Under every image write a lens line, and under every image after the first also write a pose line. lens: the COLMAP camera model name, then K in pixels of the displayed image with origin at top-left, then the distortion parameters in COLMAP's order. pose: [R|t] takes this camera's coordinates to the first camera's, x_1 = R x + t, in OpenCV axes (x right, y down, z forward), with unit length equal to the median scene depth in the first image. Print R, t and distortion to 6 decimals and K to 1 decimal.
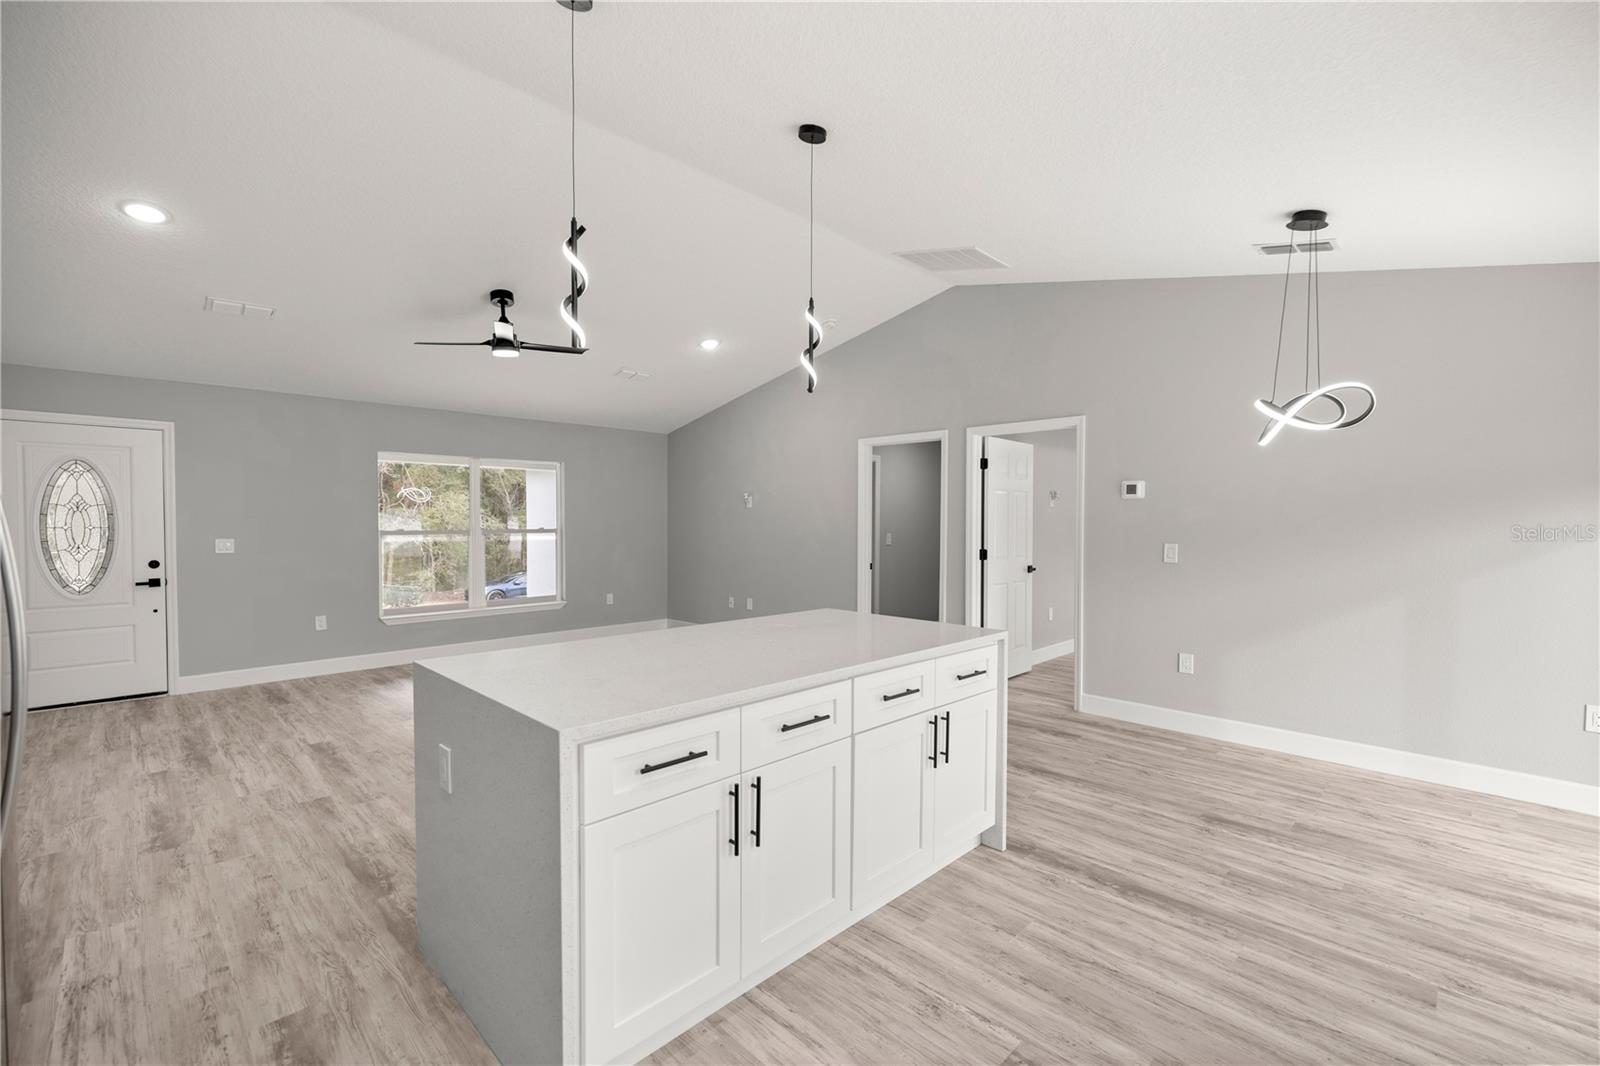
lens RADIAL K [[674.5, 0, 795.9], [0, 674.5, 531.8], [0, 0, 1]] dist [0.010905, 0.001328]
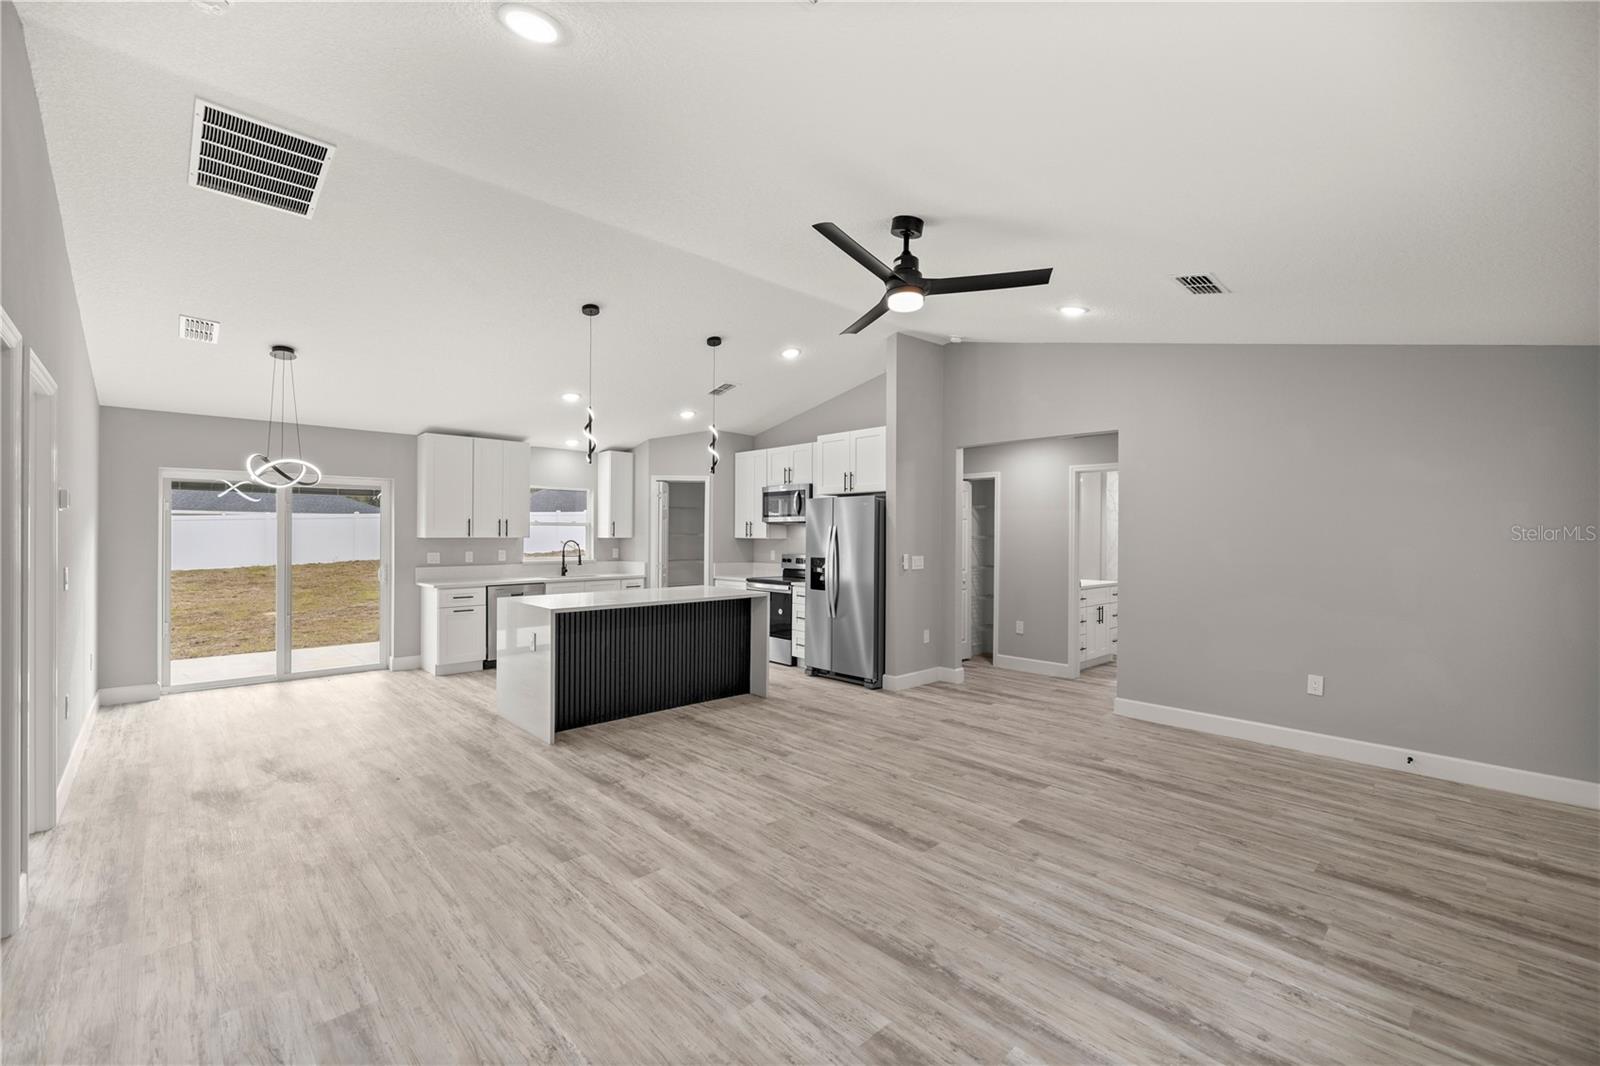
lens RADIAL K [[674.5, 0, 802.4], [0, 674.5, 530.6], [0, 0, 1]] dist [0.010905, 0.001328]
pose [[-0.999766, 0.000188, 0.021633, -0.470230], [0.000589, 0.999828, 0.018526, -0.071640], [-0.021626, 0.018535, -0.999594, 2.326039]]
